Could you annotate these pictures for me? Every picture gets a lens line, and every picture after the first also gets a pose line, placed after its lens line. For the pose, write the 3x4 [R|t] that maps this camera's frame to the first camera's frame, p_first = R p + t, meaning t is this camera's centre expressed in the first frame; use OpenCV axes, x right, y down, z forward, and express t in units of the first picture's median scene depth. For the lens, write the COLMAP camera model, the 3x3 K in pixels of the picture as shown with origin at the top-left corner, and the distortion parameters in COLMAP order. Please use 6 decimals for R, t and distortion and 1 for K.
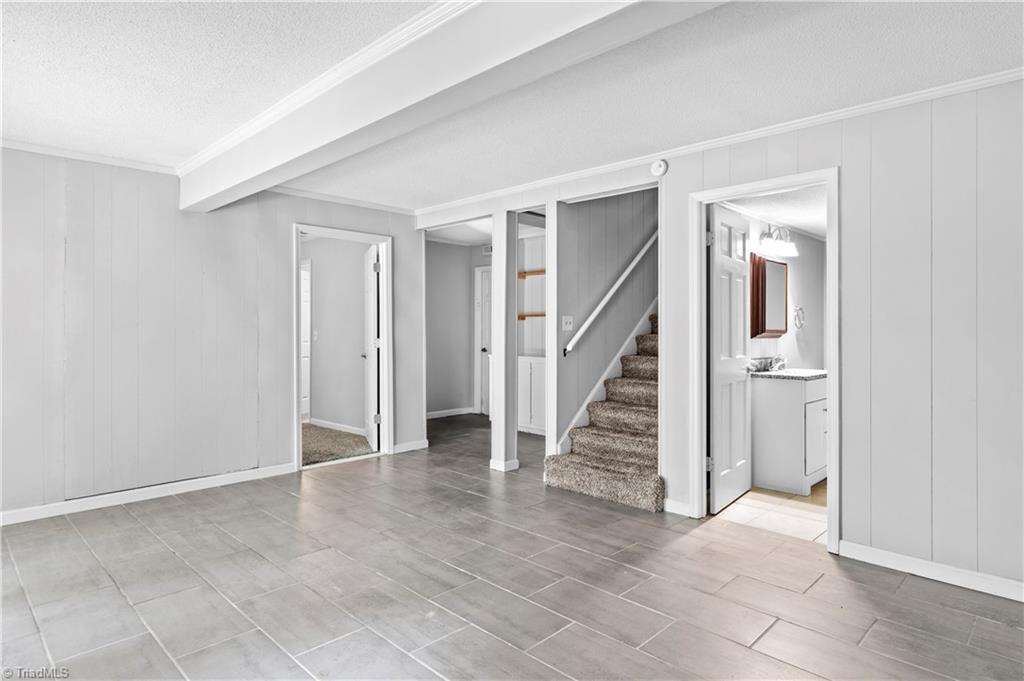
lens RADIAL K [[576.6, 0, 539.6], [0, 576.6, 325.9], [0, 0, 1]] dist [0.002009, 0.000422]
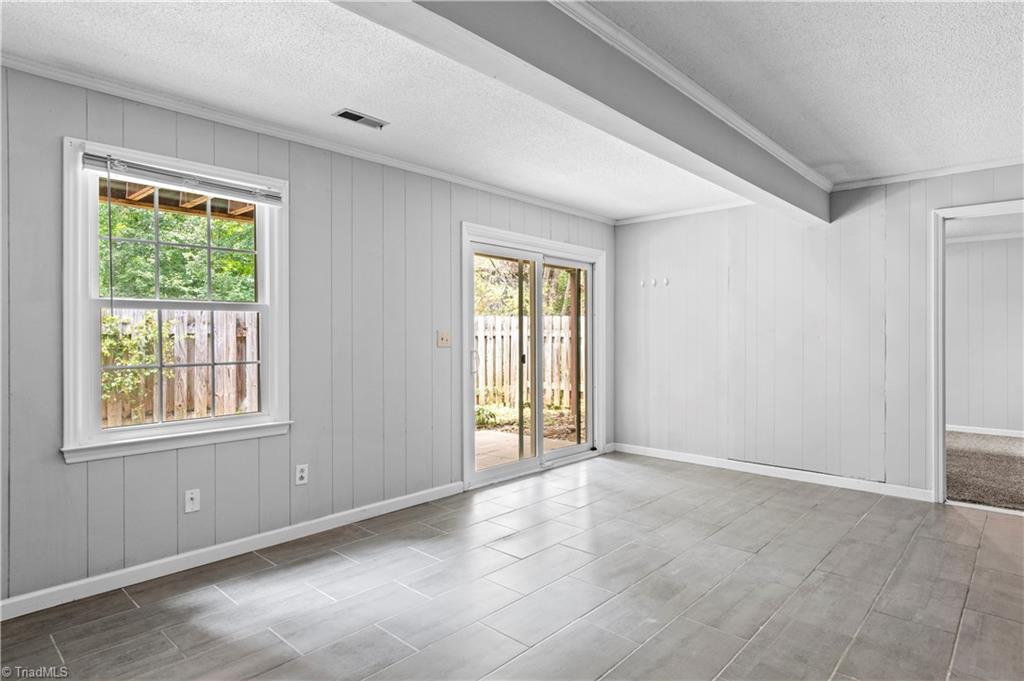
lens RADIAL K [[566.0, 0, 531.3], [0, 566.0, 331.3], [0, 0, 1]] dist [-0.003430, -0.000939]
pose [[0.025004, -0.002101, -0.999685, 0.562388], [0.001222, 0.999997, -0.002071, 0.002978], [0.999687, -0.001170, 0.025007, 0.555776]]
